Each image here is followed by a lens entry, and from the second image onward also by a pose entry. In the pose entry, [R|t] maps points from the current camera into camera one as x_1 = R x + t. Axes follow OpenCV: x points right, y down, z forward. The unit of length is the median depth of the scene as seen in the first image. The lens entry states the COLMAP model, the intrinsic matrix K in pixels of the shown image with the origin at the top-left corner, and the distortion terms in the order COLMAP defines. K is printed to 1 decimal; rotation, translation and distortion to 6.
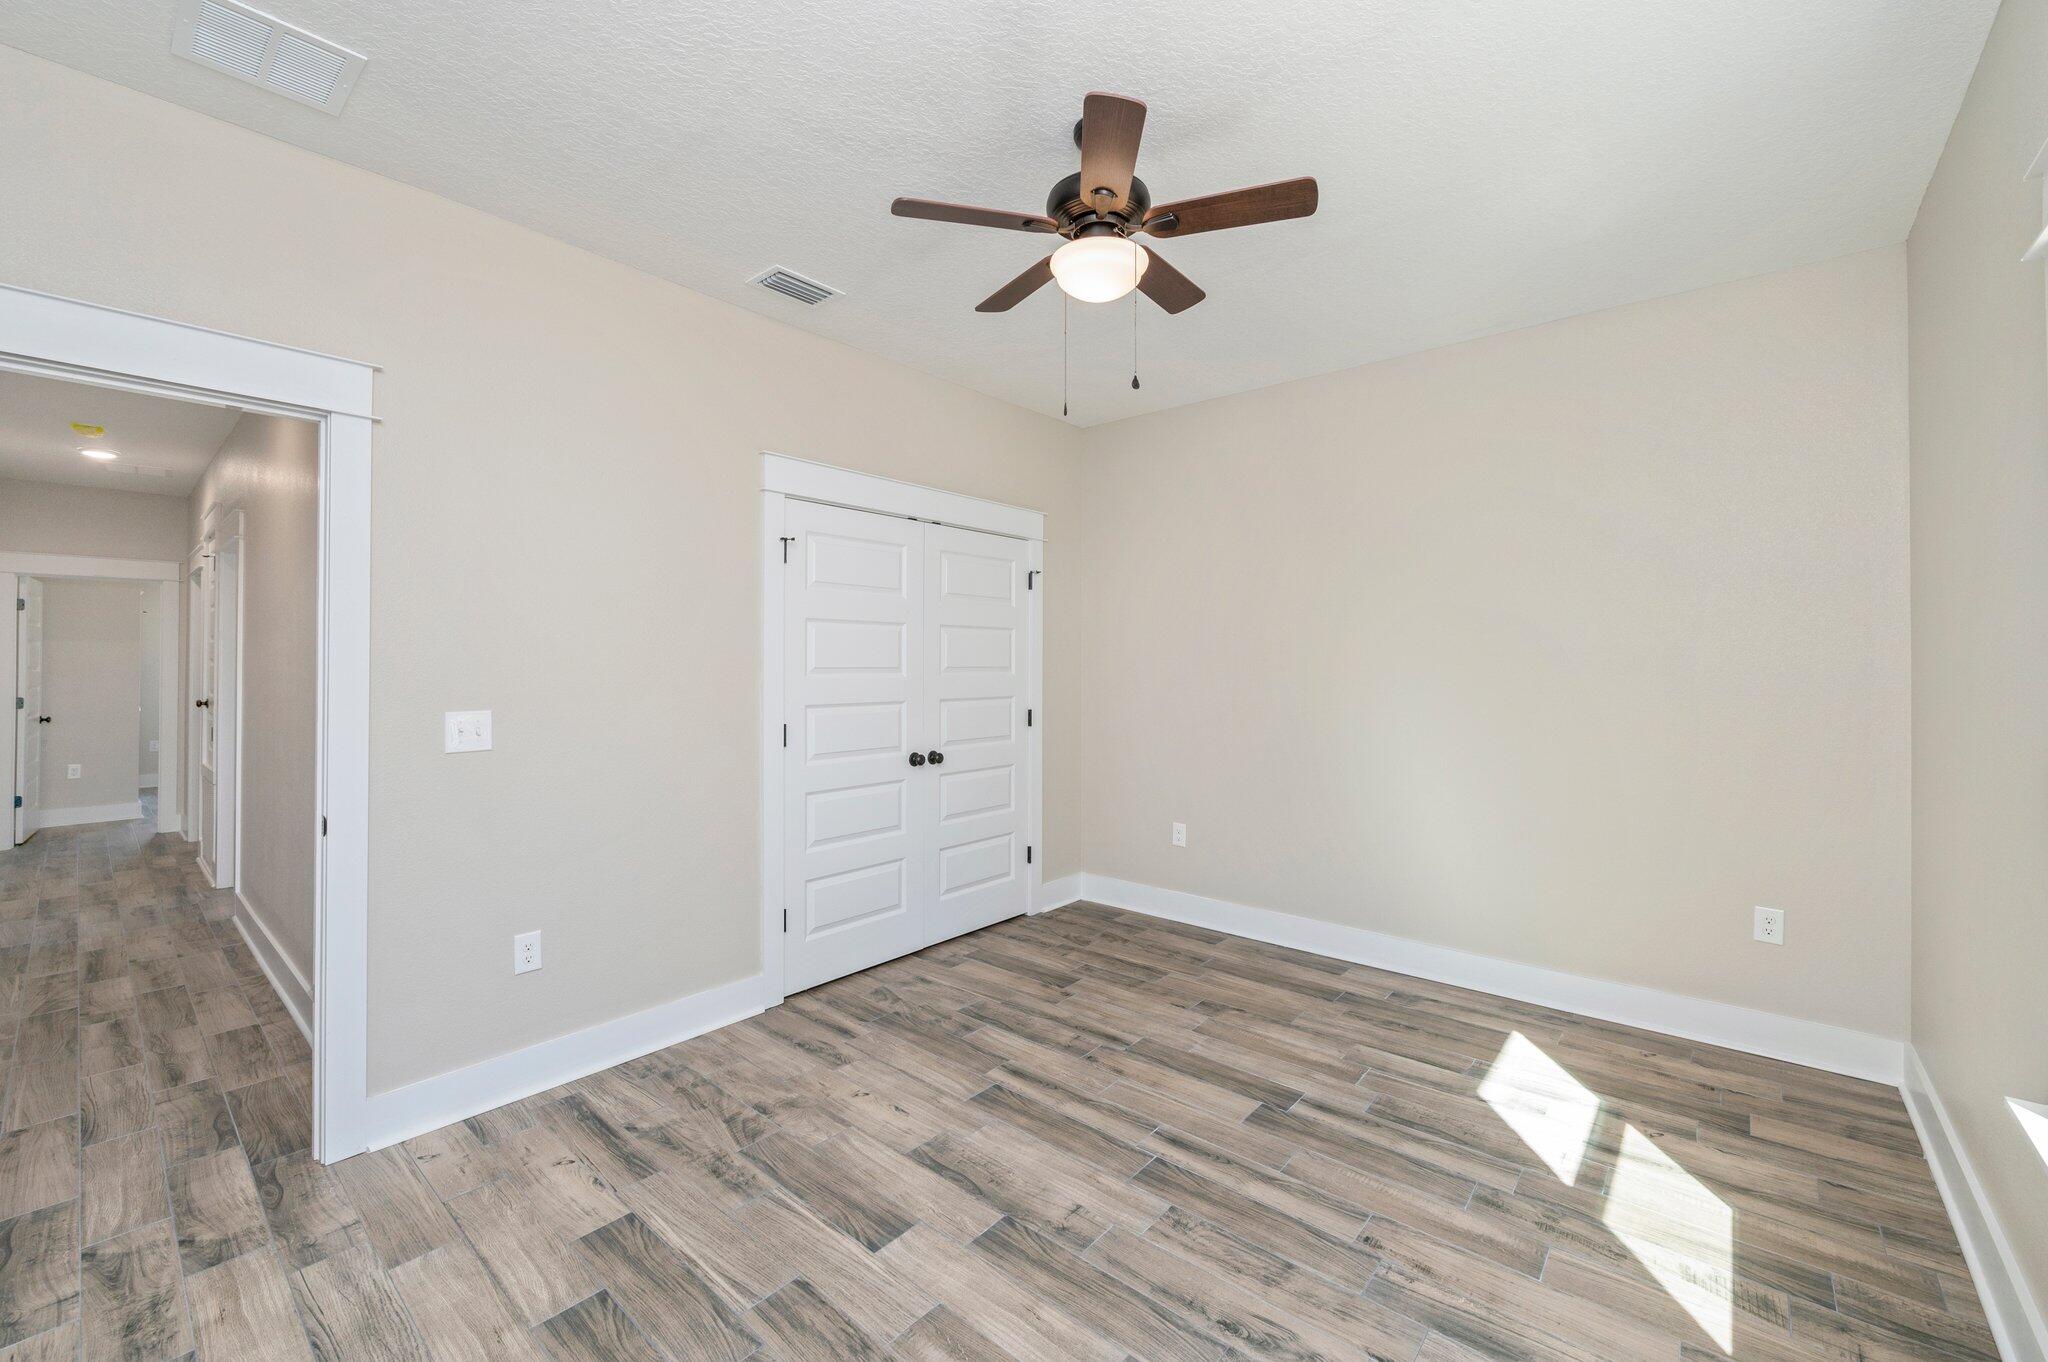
lens RADIAL K [[829.9, 0, 1017.3], [0, 829.9, 657.7], [0, 0, 1]] dist [-0.000927, -0.000227]
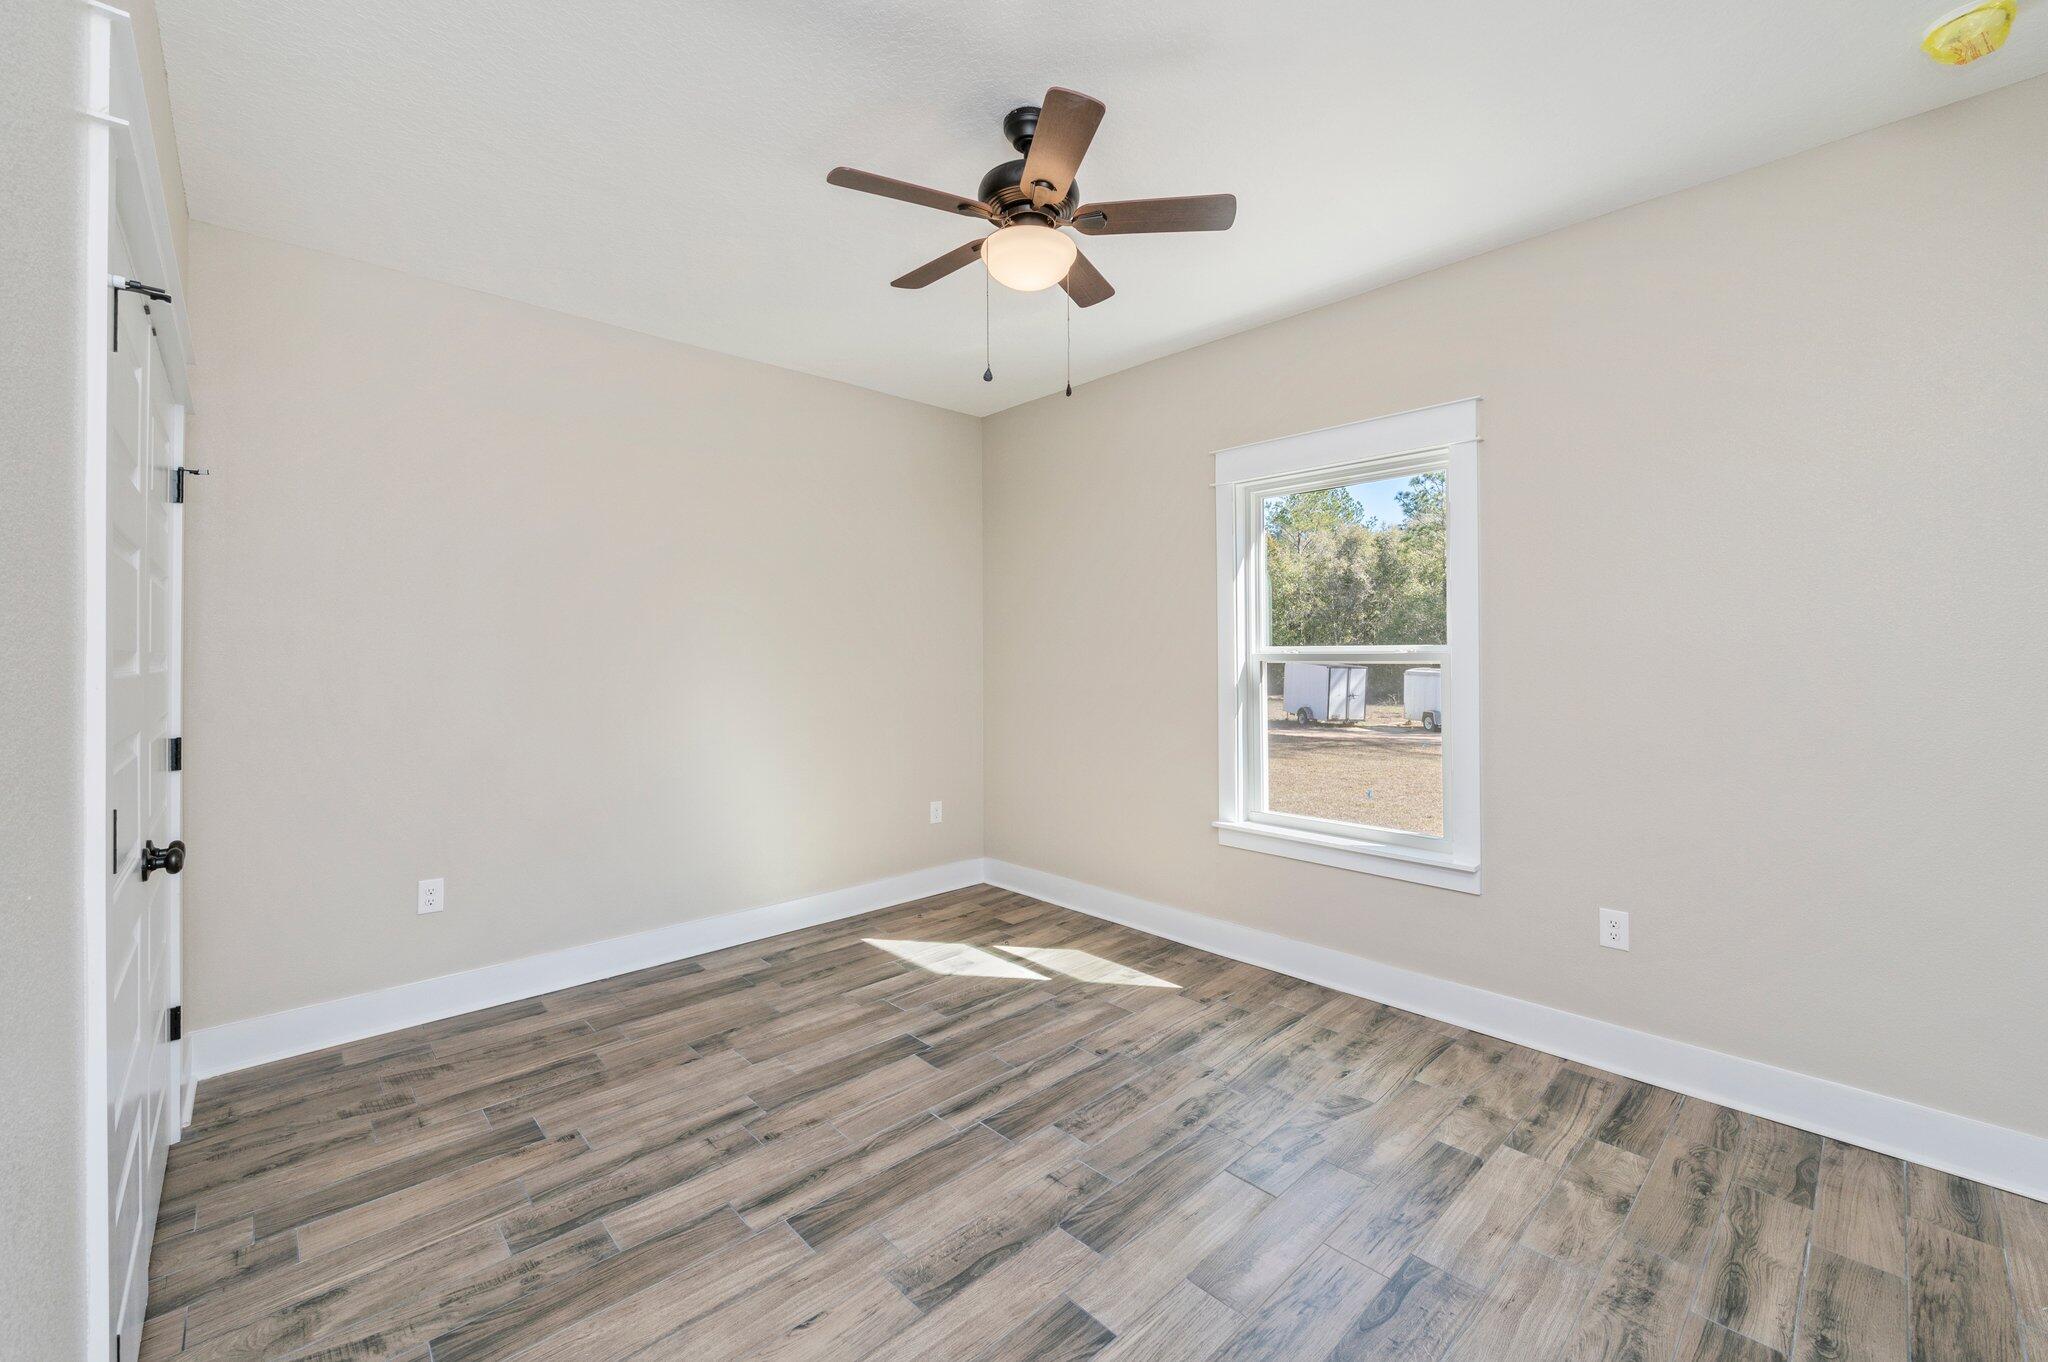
lens RADIAL K [[829.9, 0, 1017.3], [0, 829.9, 657.7], [0, 0, 1]] dist [-0.000927, -0.000227]
pose [[0.099928, -0.002702, 0.994991, -0.704034], [-0.004220, 0.999986, 0.003140, 0.014899], [-0.994986, -0.004513, 0.099915, 0.700663]]
